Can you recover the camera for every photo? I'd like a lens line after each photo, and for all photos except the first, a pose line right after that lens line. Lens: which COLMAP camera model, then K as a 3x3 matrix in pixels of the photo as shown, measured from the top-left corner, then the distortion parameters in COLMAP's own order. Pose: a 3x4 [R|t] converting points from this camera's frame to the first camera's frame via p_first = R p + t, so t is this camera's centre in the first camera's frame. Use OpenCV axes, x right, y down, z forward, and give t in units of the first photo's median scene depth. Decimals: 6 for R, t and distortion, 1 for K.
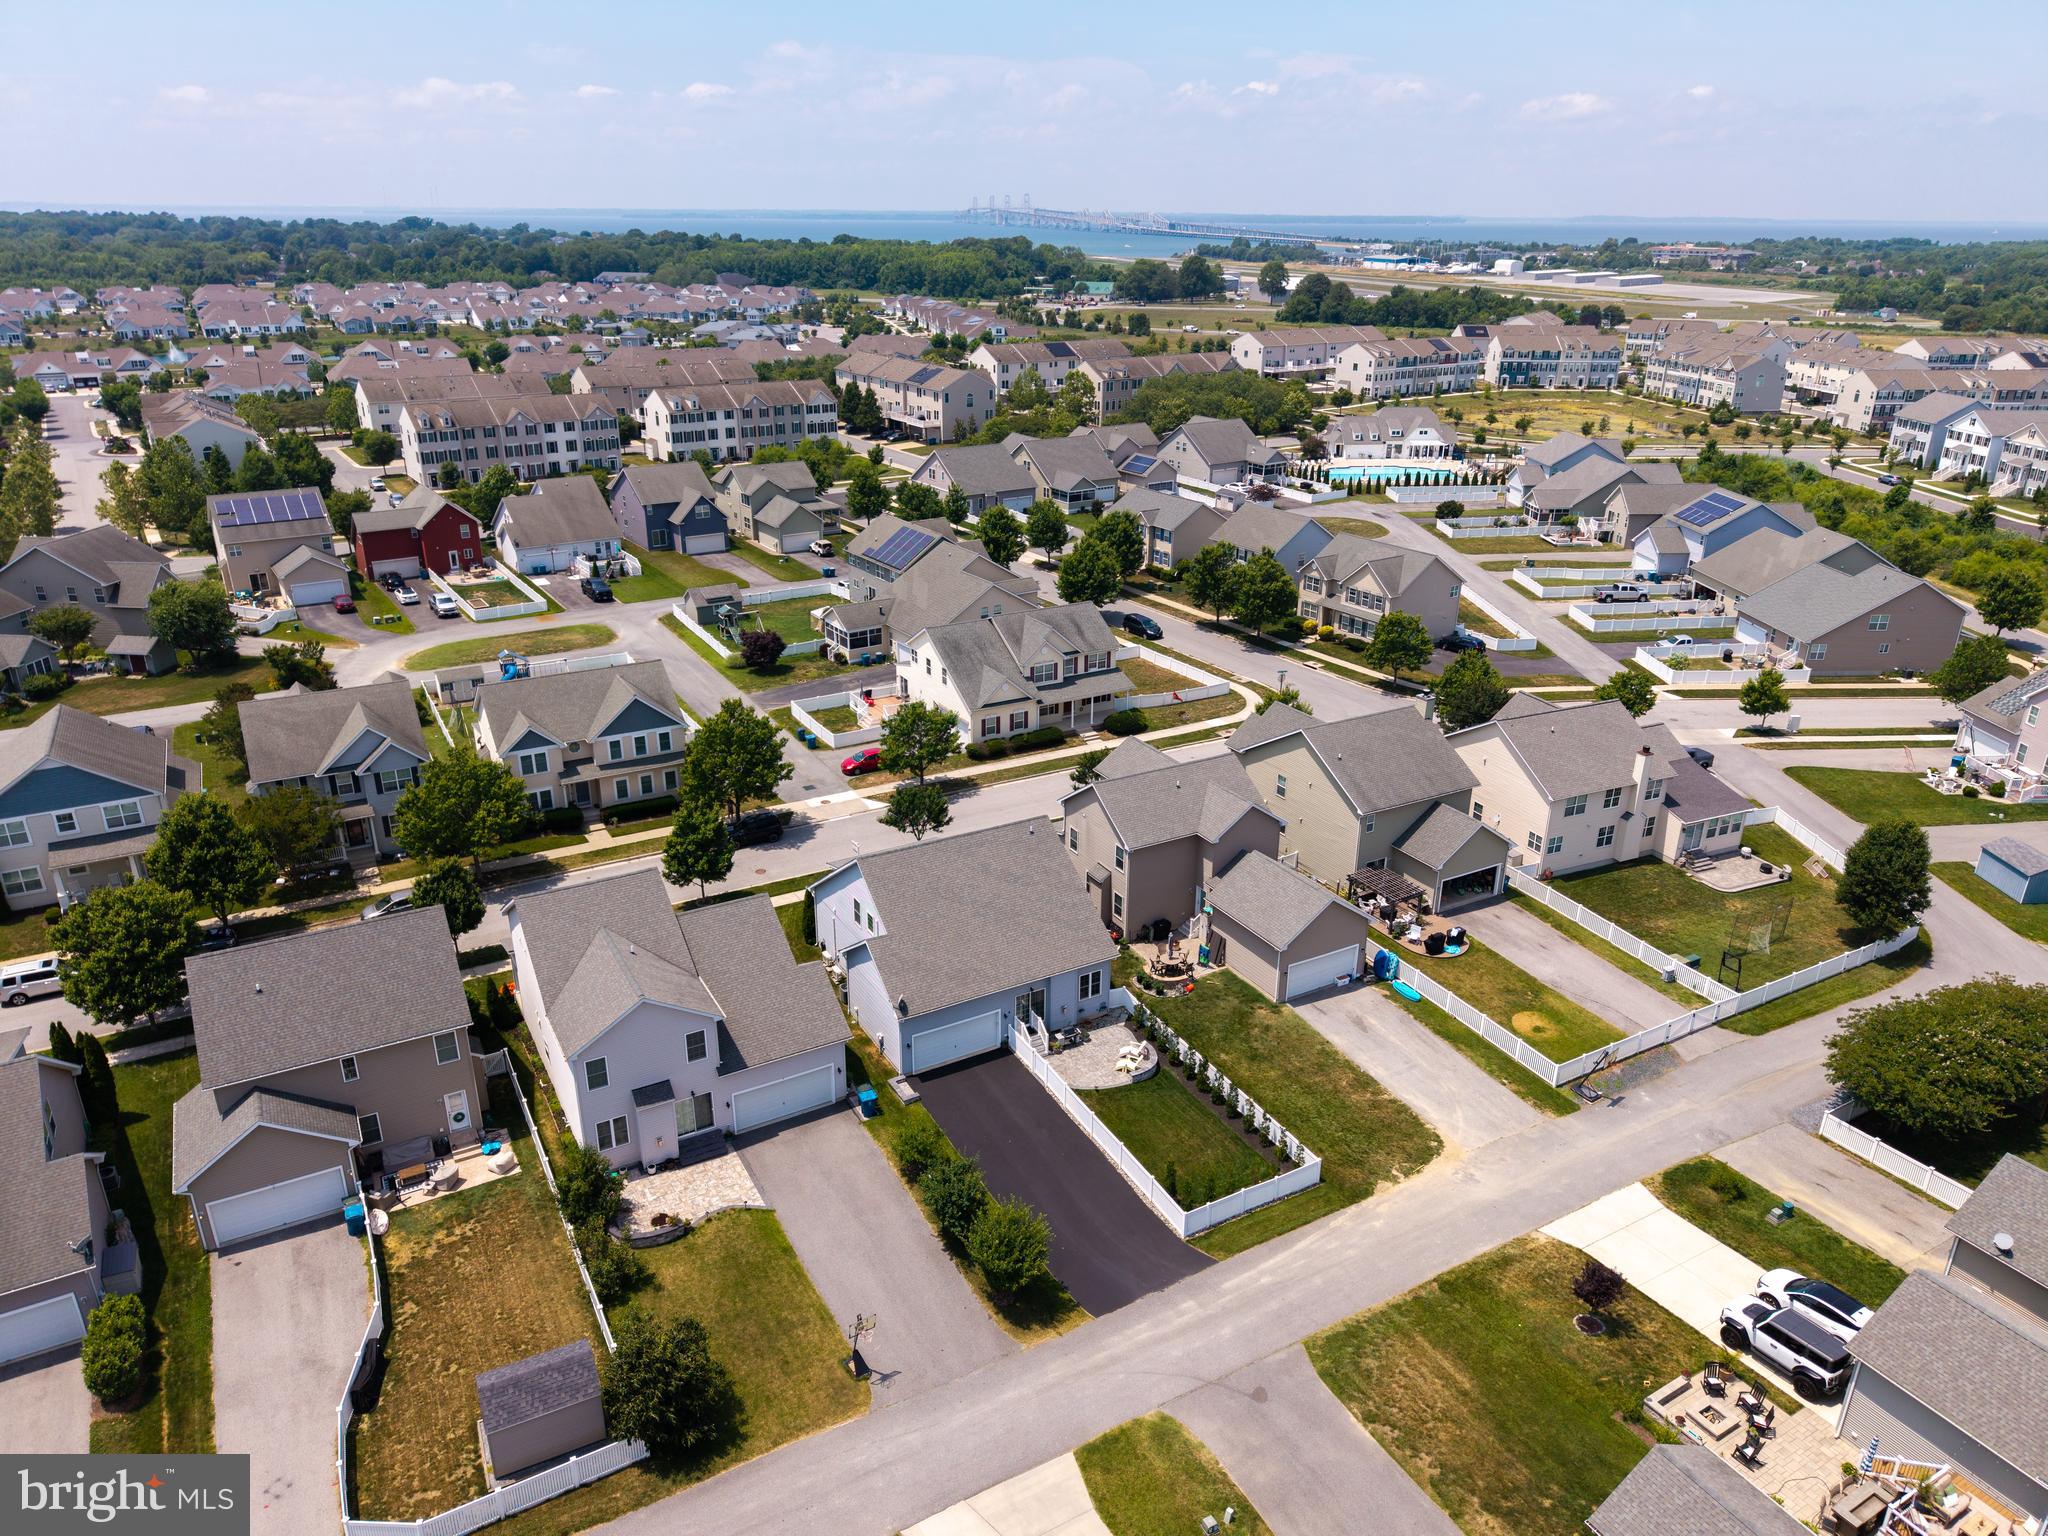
lens RADIAL K [[1353.1, 0, 1024.0], [0, 1353.1, 768.0], [0, 0, 1]] dist [0.035237, -0.031912]
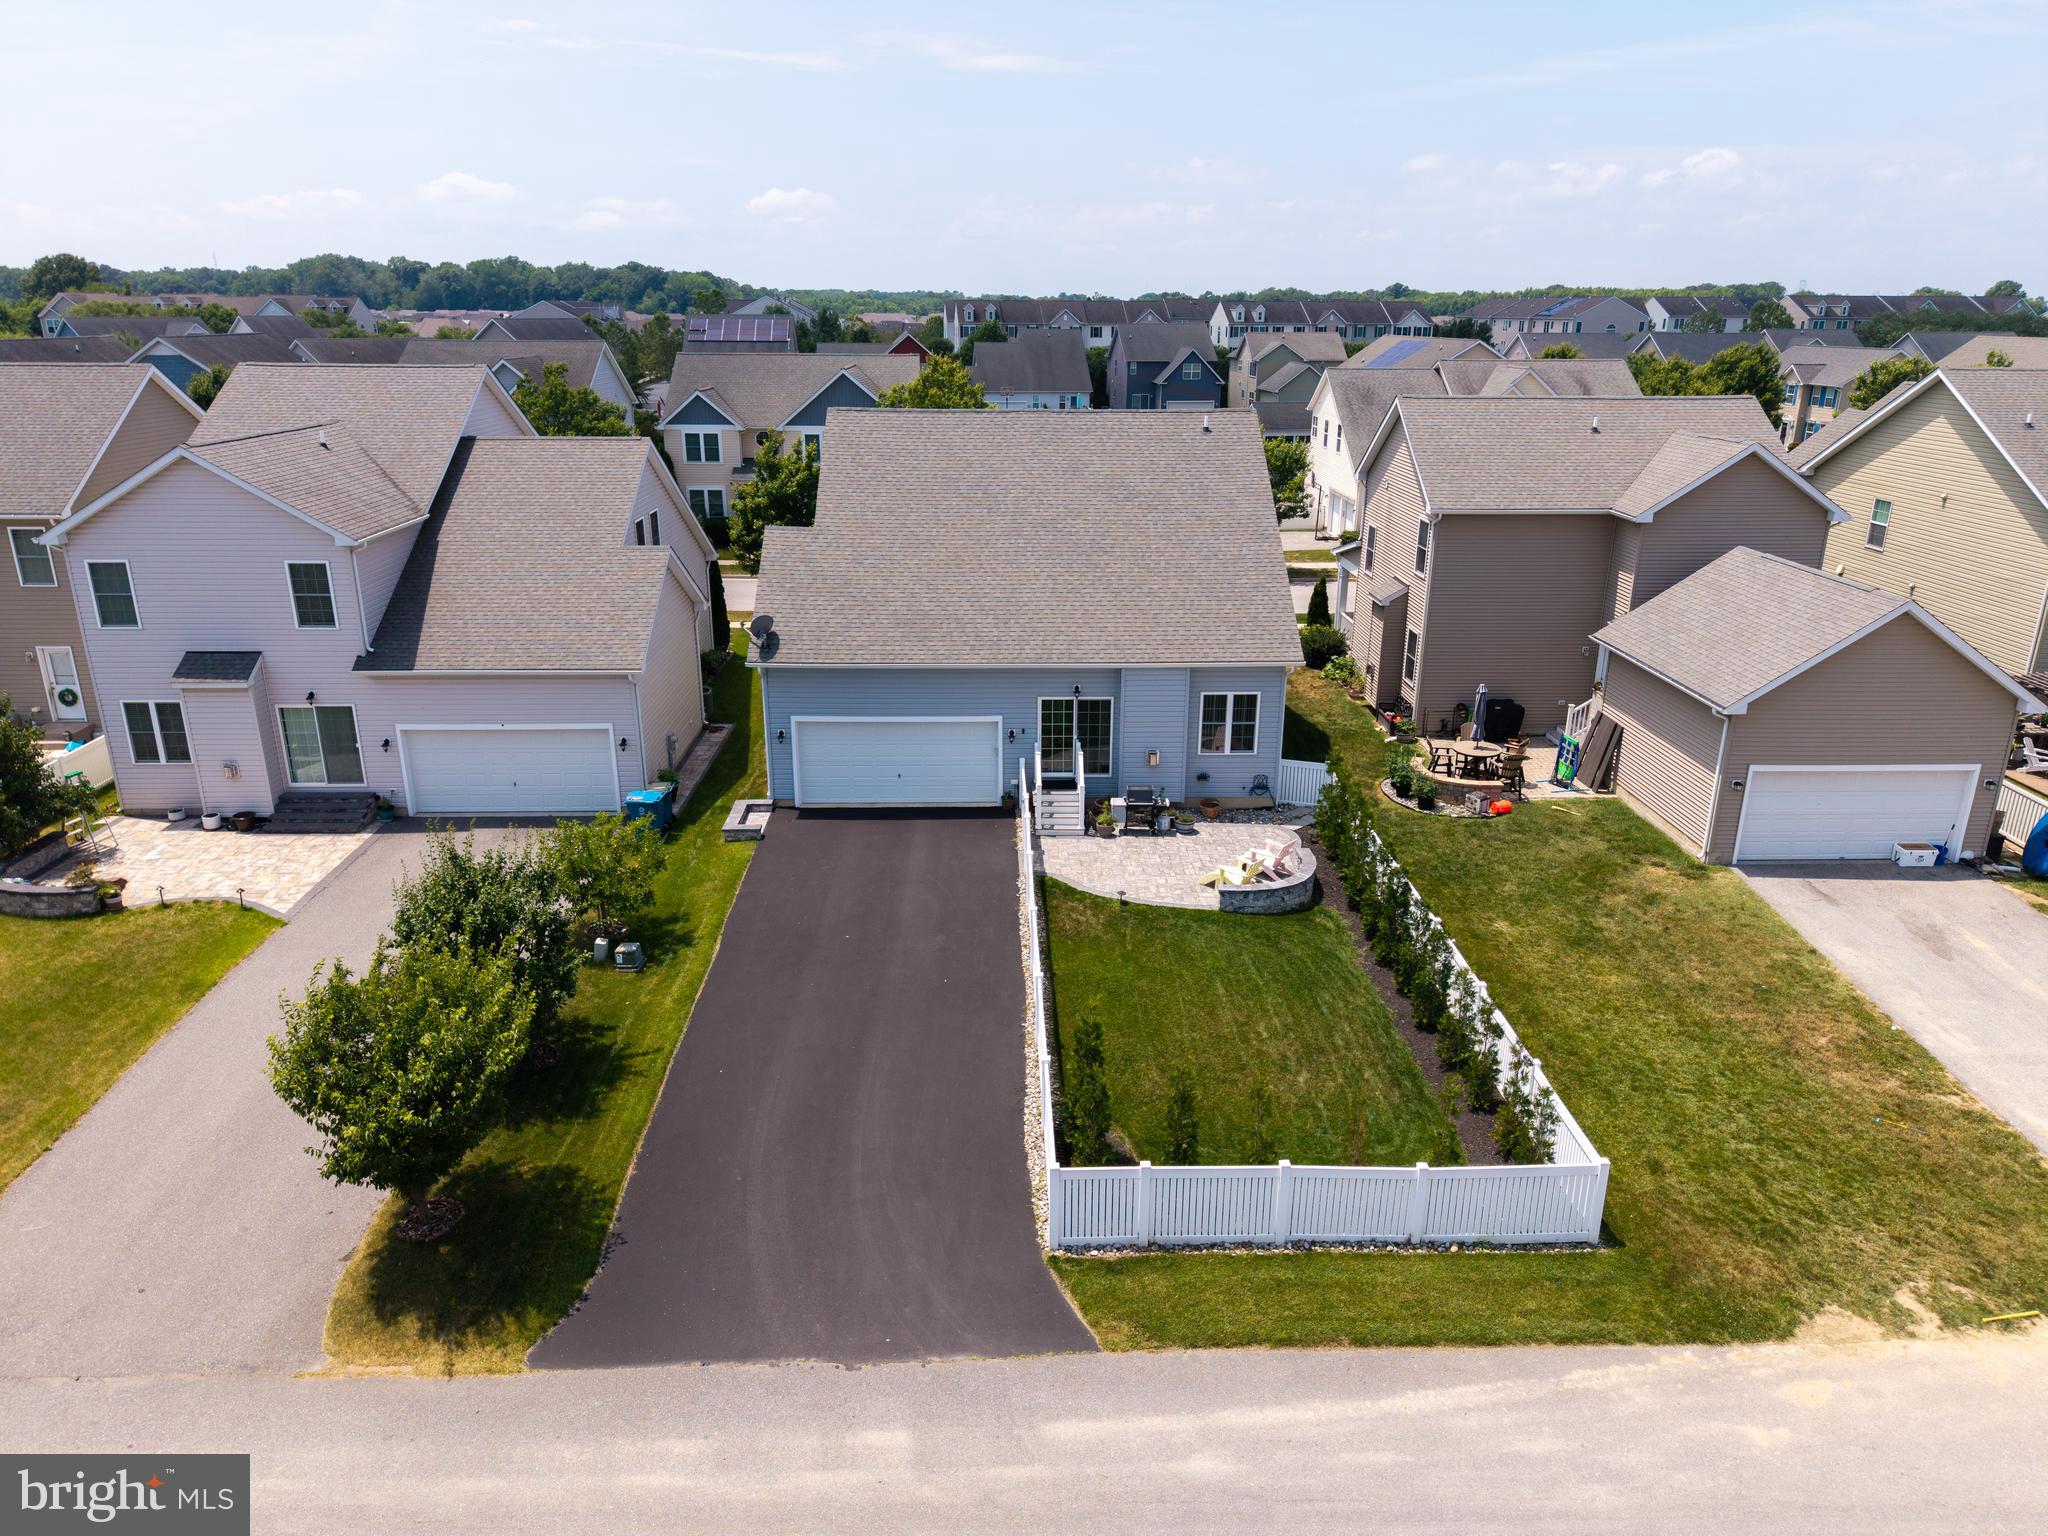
lens RADIAL K [[1353.1, 0, 1024.0], [0, 1353.1, 768.0], [0, 0, 1]] dist [0.035237, -0.031912]
pose [[0.882280, 0.148259, -0.446767, 0.201072], [-0.173692, 0.984666, -0.016250, 0.204238], [0.437507, 0.091936, 0.894503, 0.594513]]
